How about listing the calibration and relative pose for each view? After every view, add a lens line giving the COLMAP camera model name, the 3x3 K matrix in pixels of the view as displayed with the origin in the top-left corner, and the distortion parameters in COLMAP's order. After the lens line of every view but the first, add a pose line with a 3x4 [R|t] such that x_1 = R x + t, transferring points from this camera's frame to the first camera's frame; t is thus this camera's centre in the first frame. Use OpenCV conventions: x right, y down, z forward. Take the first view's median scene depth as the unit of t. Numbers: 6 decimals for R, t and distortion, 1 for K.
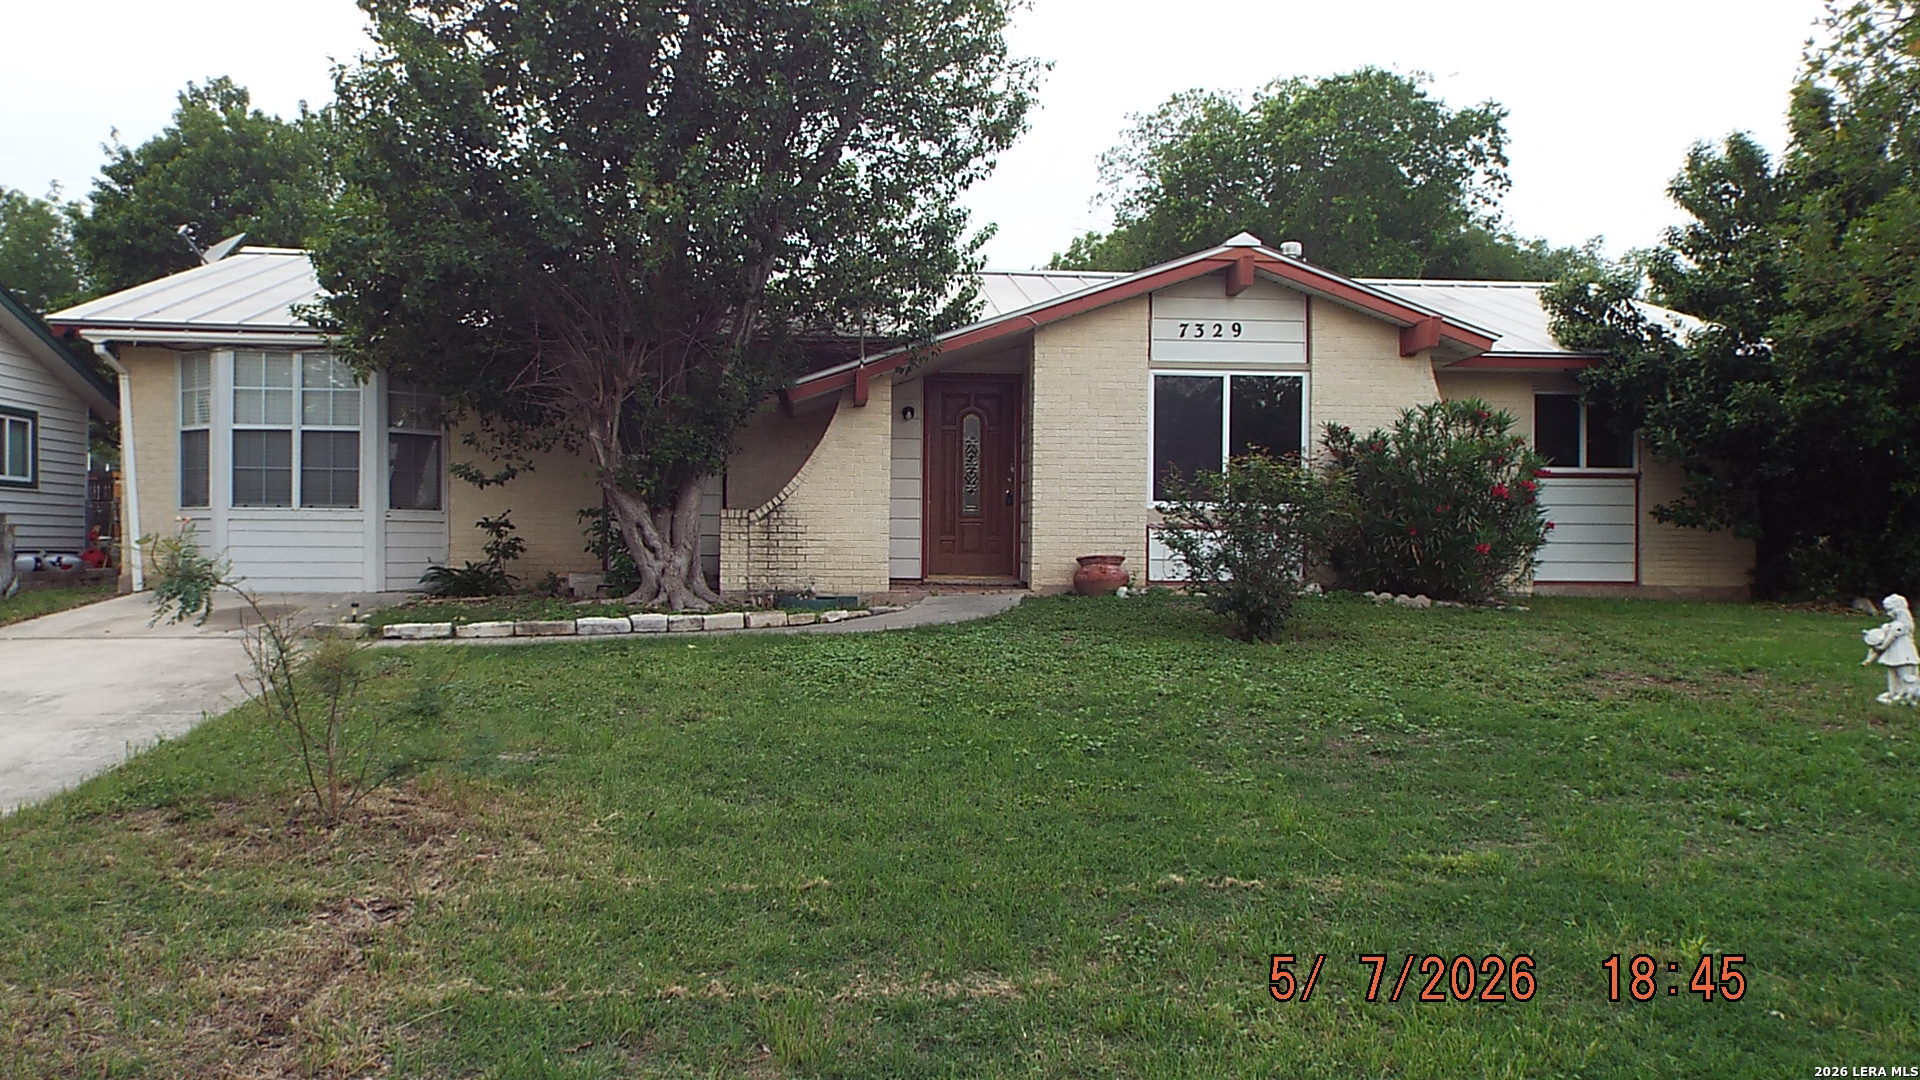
lens RADIAL K [[1527.0, 0, 959.8], [0, 1527.0, 543.6], [0, 0, 1]] dist [0.070132, 0.003368]
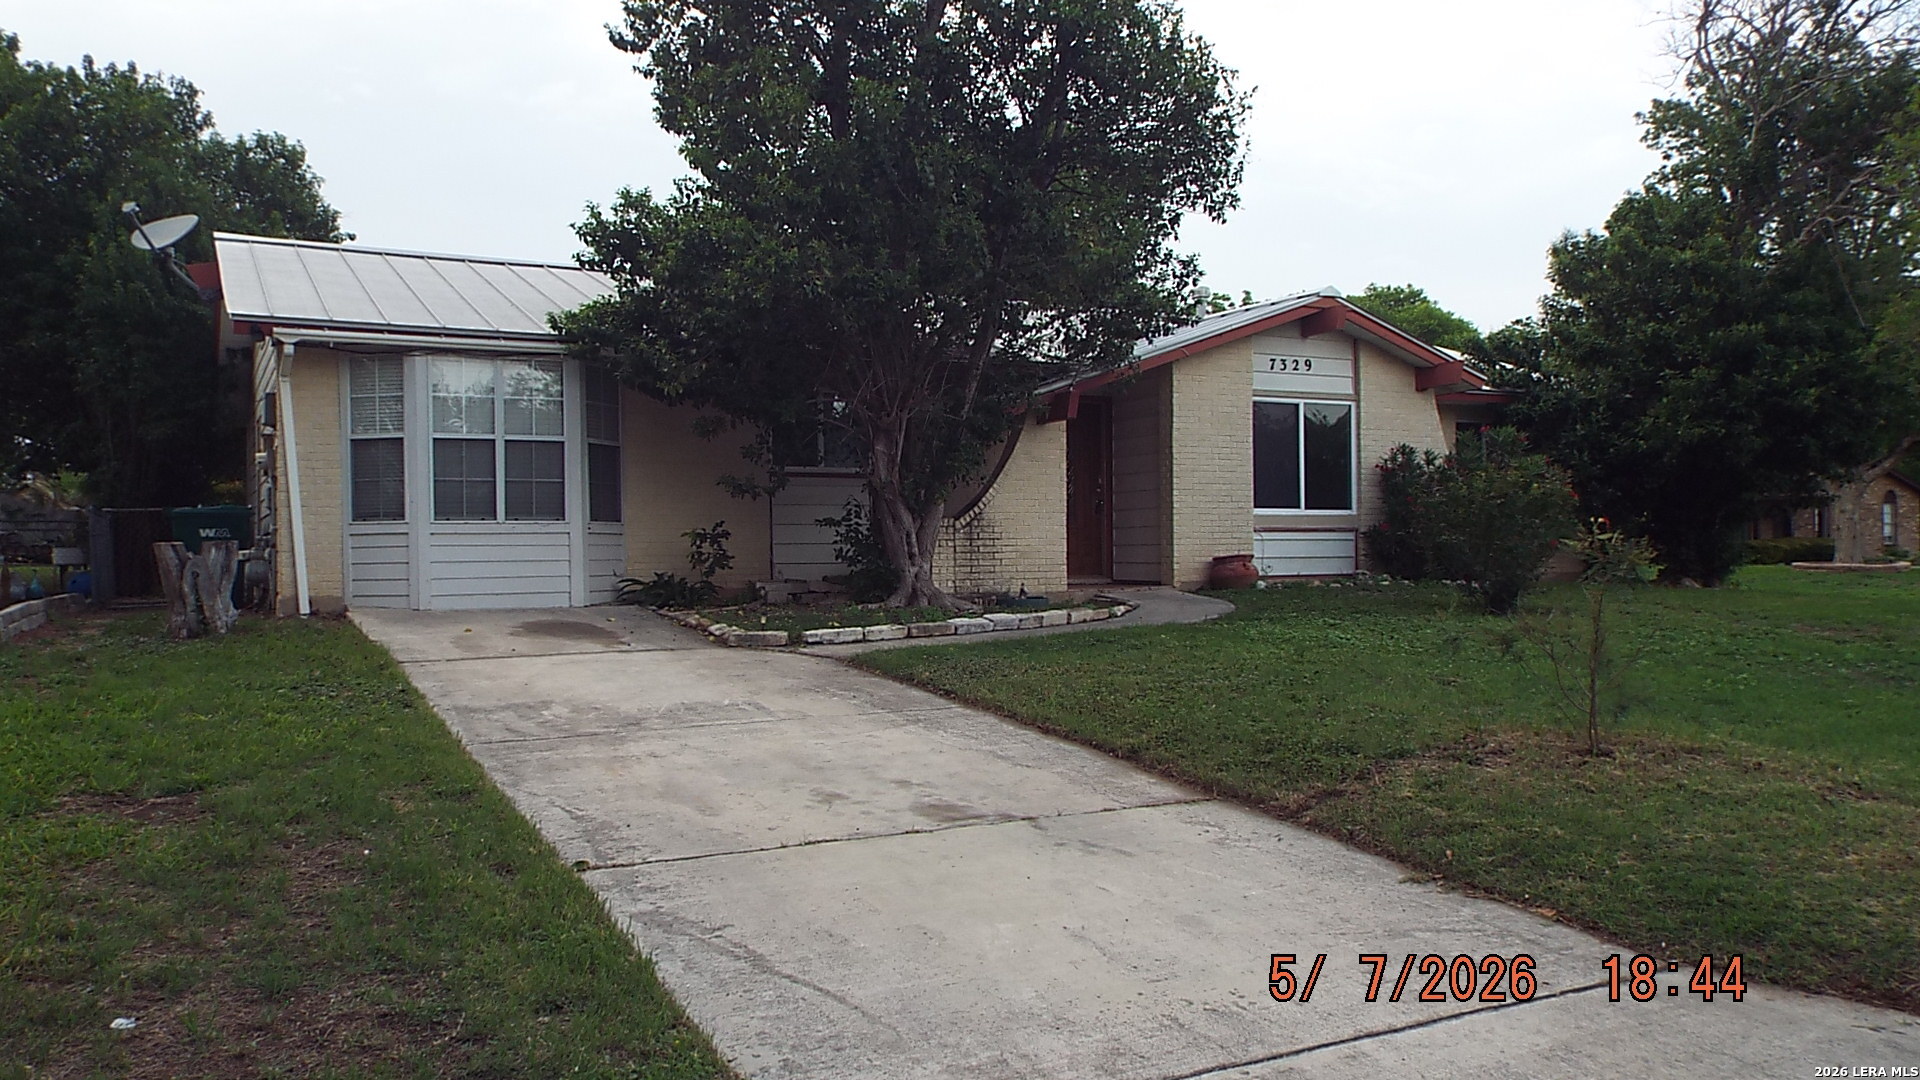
lens RADIAL K [[1527.0, 0, 962.1], [0, 1527.0, 540.1], [0, 0, 1]] dist [0.070132, 0.003368]
pose [[0.914086, -0.014351, 0.405267, -0.556667], [0.018059, 0.999823, -0.005327, -0.000977], [-0.405119, 0.012188, 0.914183, 0.012633]]
